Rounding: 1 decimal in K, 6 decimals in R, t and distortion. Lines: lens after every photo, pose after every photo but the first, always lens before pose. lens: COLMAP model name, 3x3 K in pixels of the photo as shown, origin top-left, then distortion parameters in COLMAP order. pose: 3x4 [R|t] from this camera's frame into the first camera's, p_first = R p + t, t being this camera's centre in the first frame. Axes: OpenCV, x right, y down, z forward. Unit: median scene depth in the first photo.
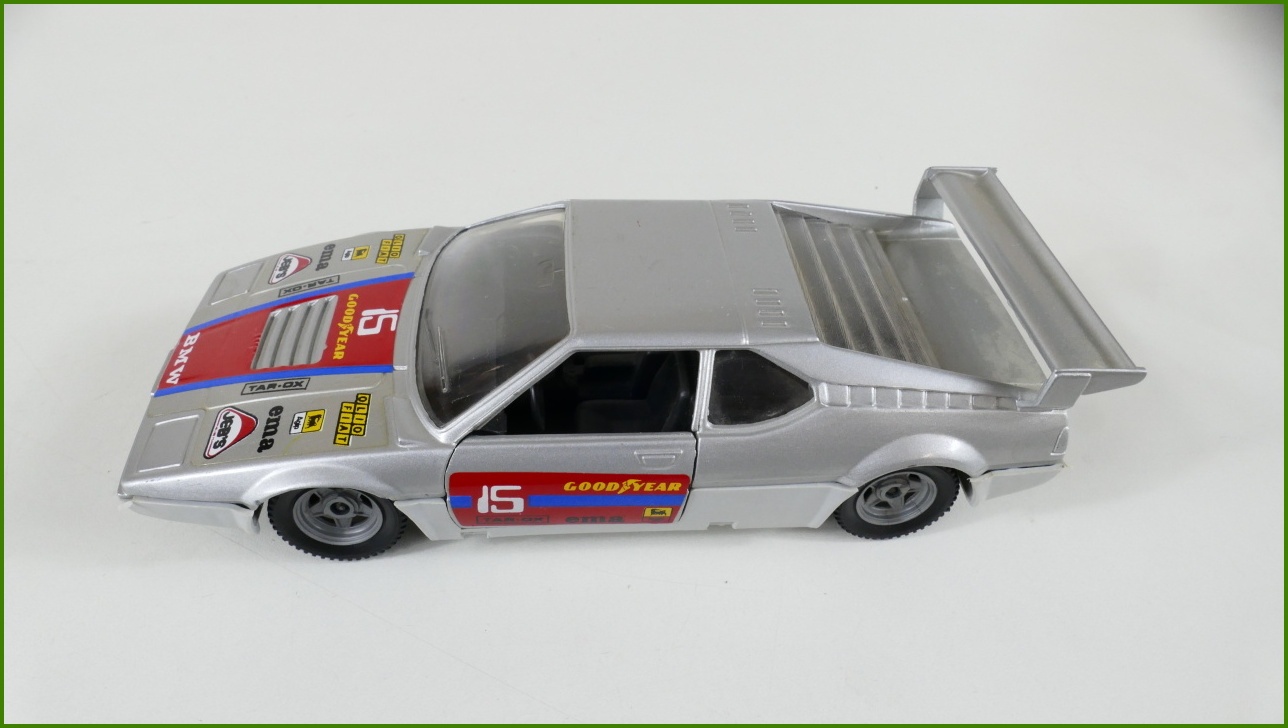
lens RADIAL K [[937.1, 0, 648.9], [0, 937.1, 360.9], [0, 0, 1]] dist [-0.041624, -0.000638]
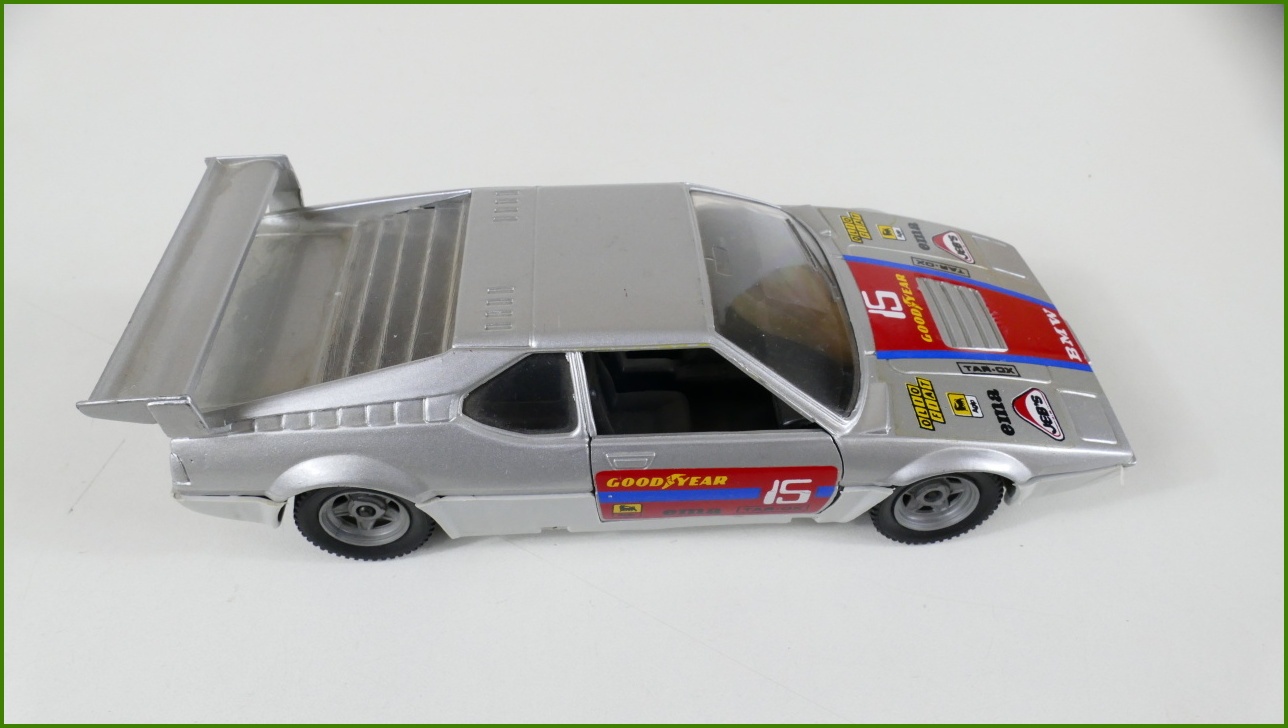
lens RADIAL K [[937.1, 0, 646.1], [0, 937.1, 366.4], [0, 0, 1]] dist [-0.041624, -0.000638]
pose [[-0.997116, -0.064966, -0.039225, 0.000178], [-0.046126, 0.108385, 0.993038, -1.044004], [-0.060263, 0.991984, -0.111069, 1.217895]]
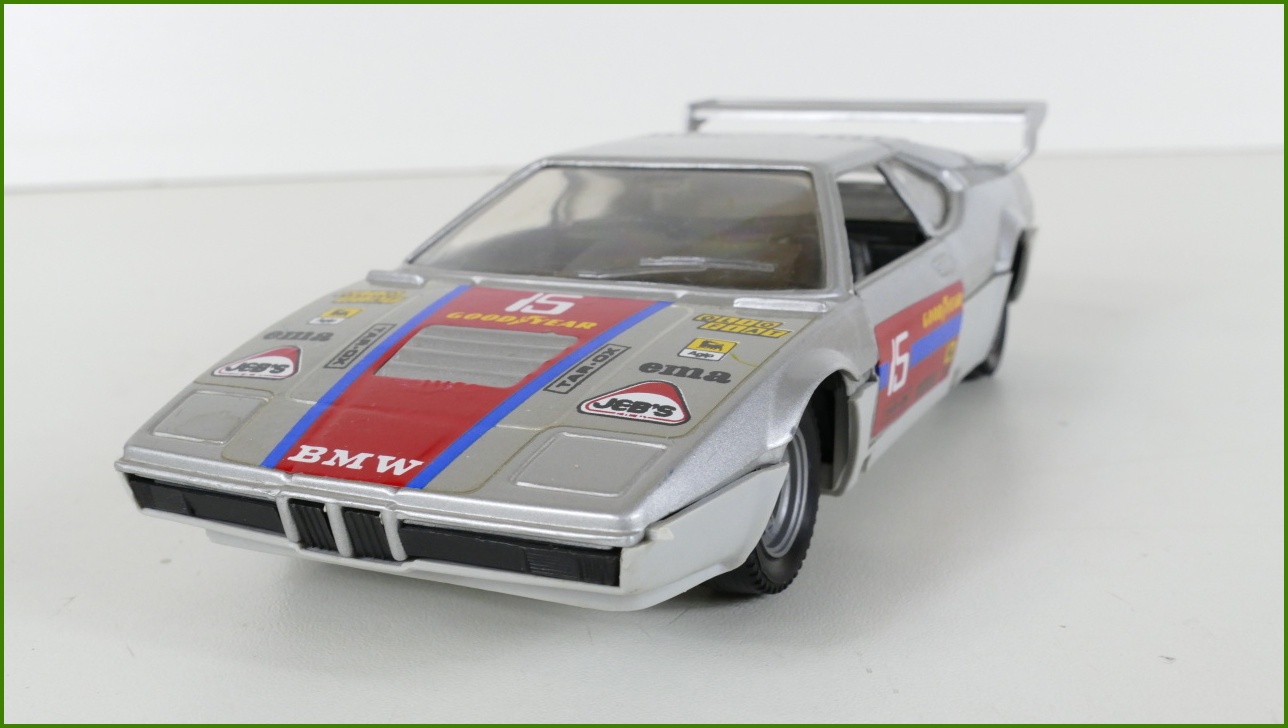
lens RADIAL K [[1481.1, 0, 651.5], [0, 1481.1, 364.7], [0, 0, 1]] dist [-0.156248, 0.000000]
pose [[0.514561, -0.261145, 0.816719, -1.112126], [0.589590, 0.799348, -0.115871, 0.154013], [-0.622584, 0.541152, 0.565282, 0.413262]]
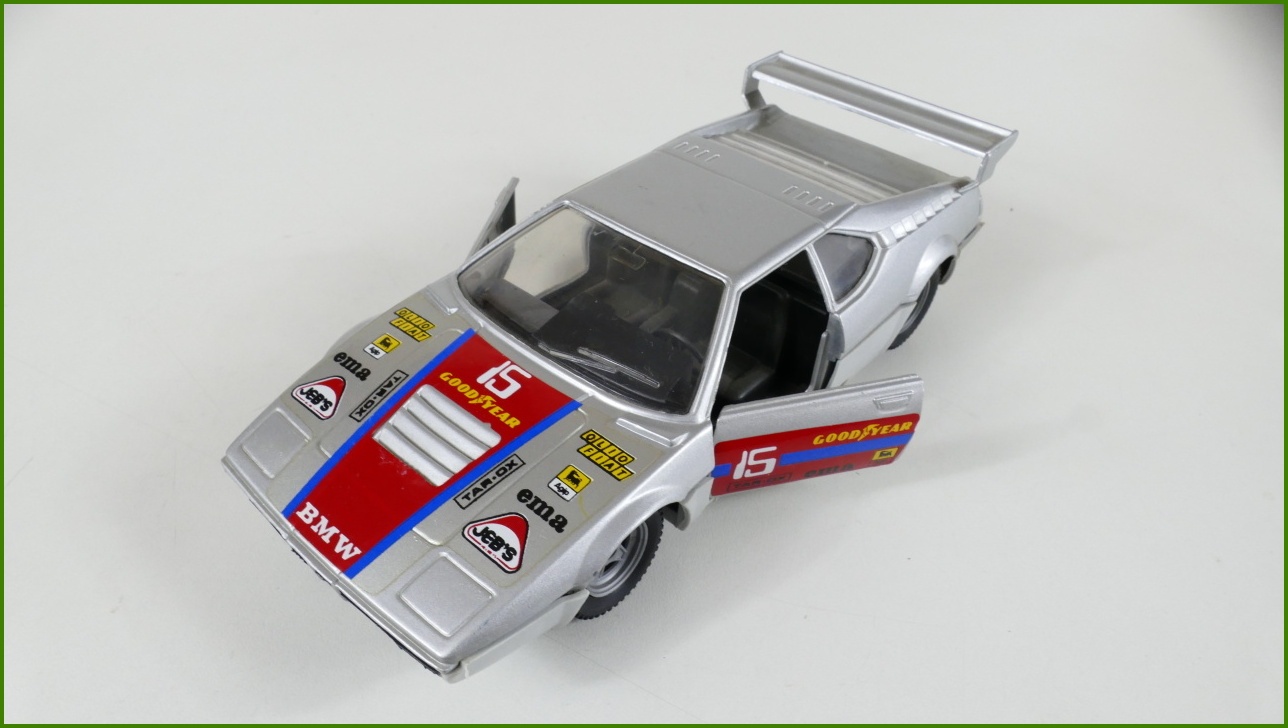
lens RADIAL K [[937.1, 0, 646.6], [0, 937.1, 367.3], [0, 0, 1]] dist [-0.041624, -0.000638]
pose [[0.730237, -0.462894, 0.502477, -0.667444], [0.454414, 0.878289, 0.148712, -0.130862], [-0.510158, 0.119738, 0.851705, 0.123425]]
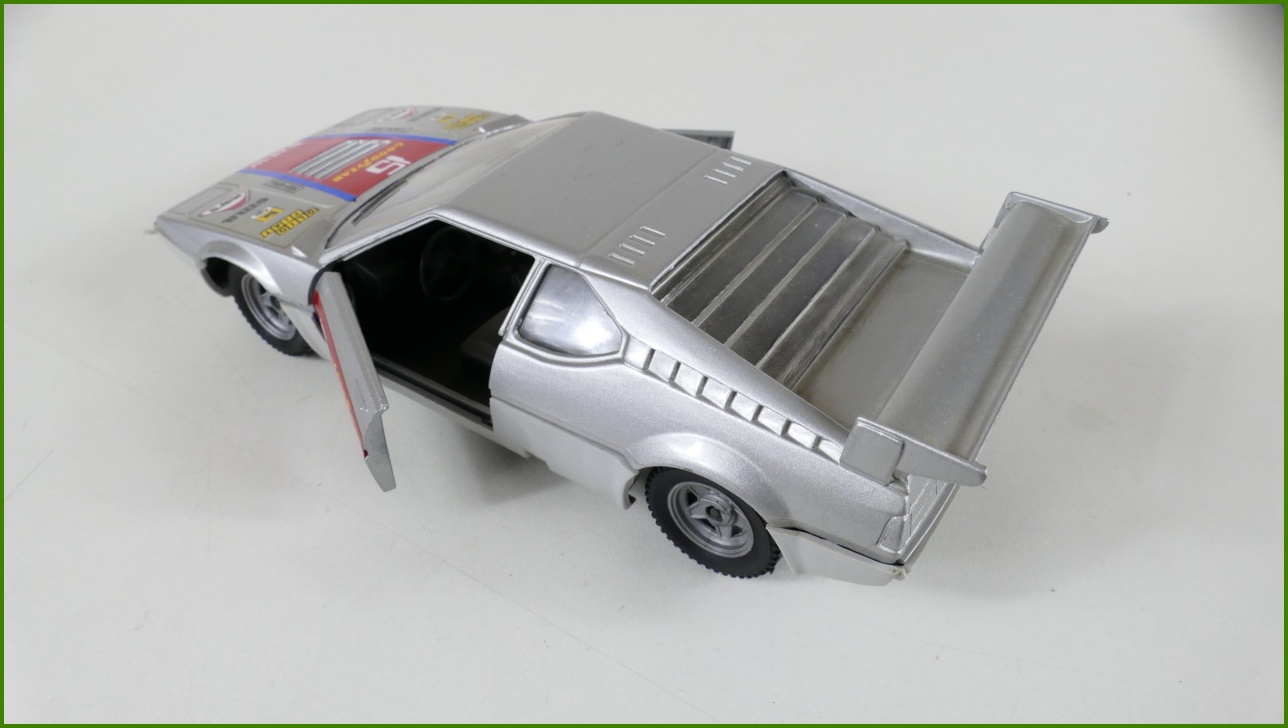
lens RADIAL K [[937.1, 0, 636.5], [0, 937.1, 363.1], [0, 0, 1]] dist [-0.041624, -0.000638]
pose [[0.790497, 0.362119, -0.493948, 0.575126], [-0.372366, 0.924472, 0.081820, -0.026104], [0.486269, 0.119251, 0.865633, 0.226009]]
